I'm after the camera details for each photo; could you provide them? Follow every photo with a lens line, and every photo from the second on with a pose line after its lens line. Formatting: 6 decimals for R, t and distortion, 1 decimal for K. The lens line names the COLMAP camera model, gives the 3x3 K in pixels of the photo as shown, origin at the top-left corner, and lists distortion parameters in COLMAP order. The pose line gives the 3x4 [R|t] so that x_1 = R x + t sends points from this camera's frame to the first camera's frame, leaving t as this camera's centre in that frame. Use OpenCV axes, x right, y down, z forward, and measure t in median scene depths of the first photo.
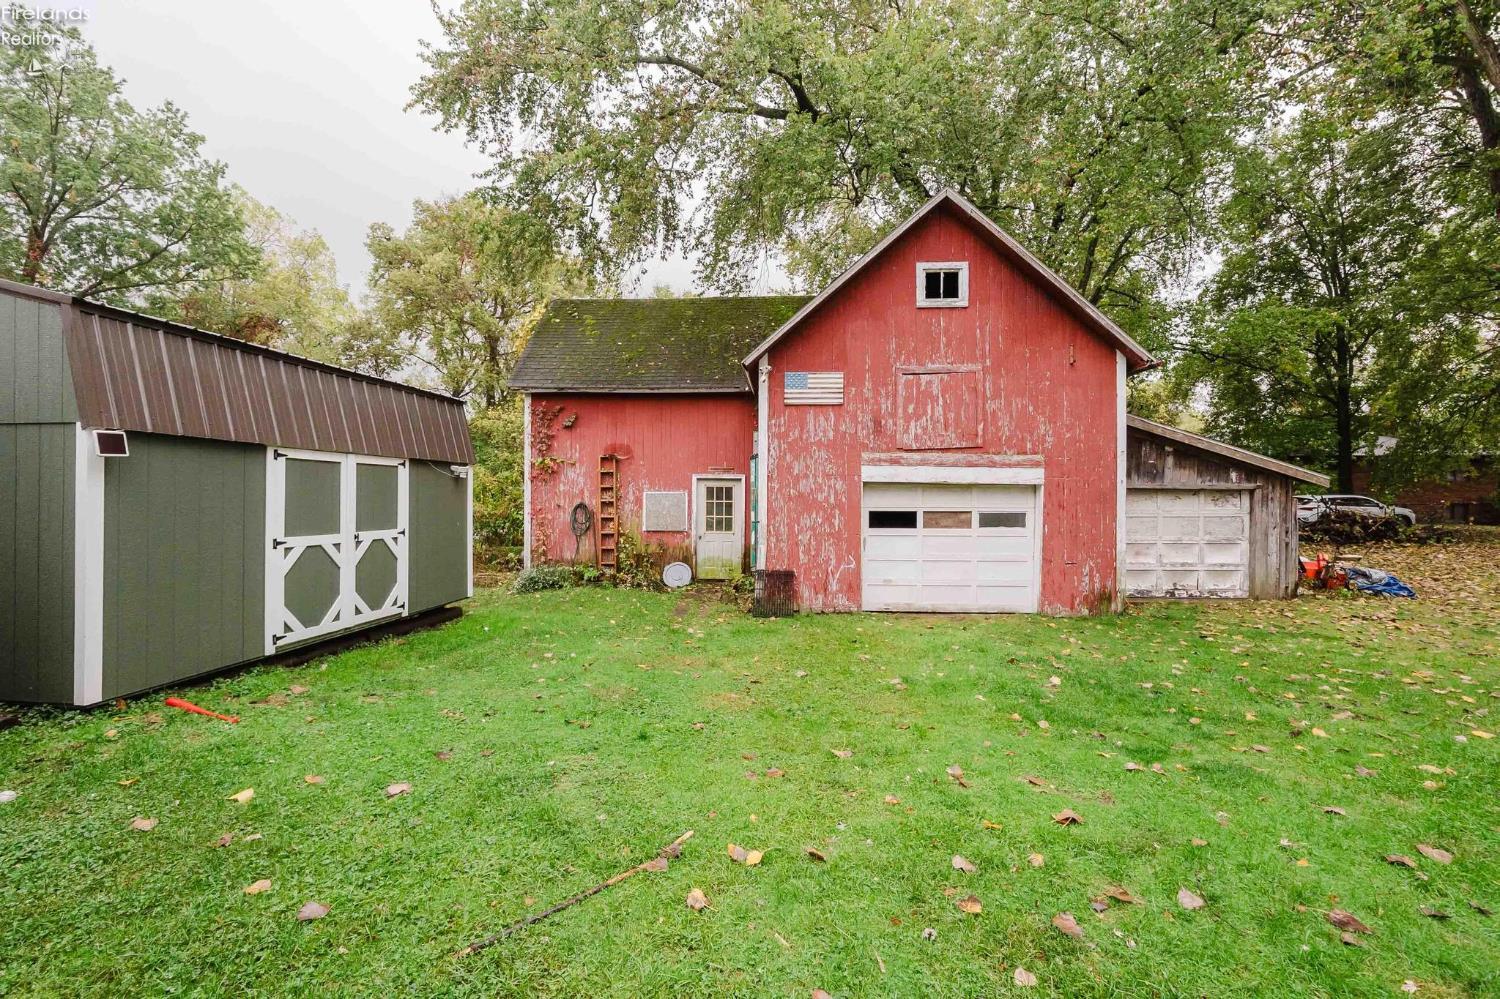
lens RADIAL K [[637.5, 0, 749.4], [0, 637.5, 495.7], [0, 0, 1]] dist [-0.001339, -0.000074]
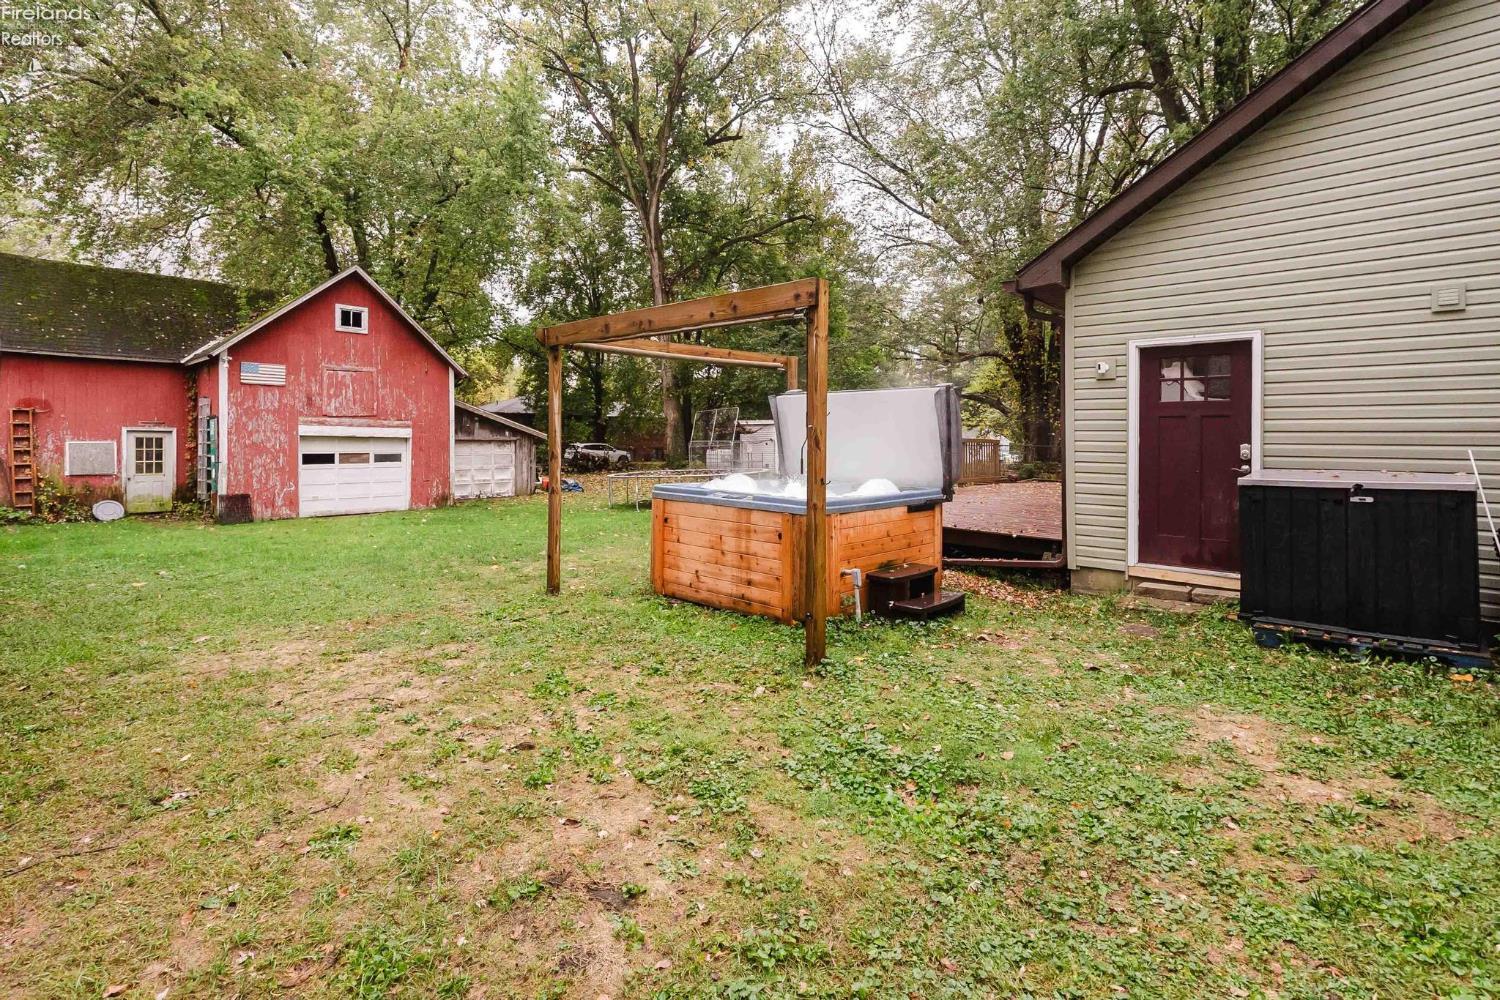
lens RADIAL K [[740.5, 0, 749.0], [0, 740.5, 450.0], [0, 0, 1]] dist [-0.002846, -0.001009]
pose [[0.627953, -0.009368, 0.778195, -0.540738], [0.003388, 0.999951, 0.009304, 0.001195], [-0.778244, -0.003206, 0.627954, -1.005838]]
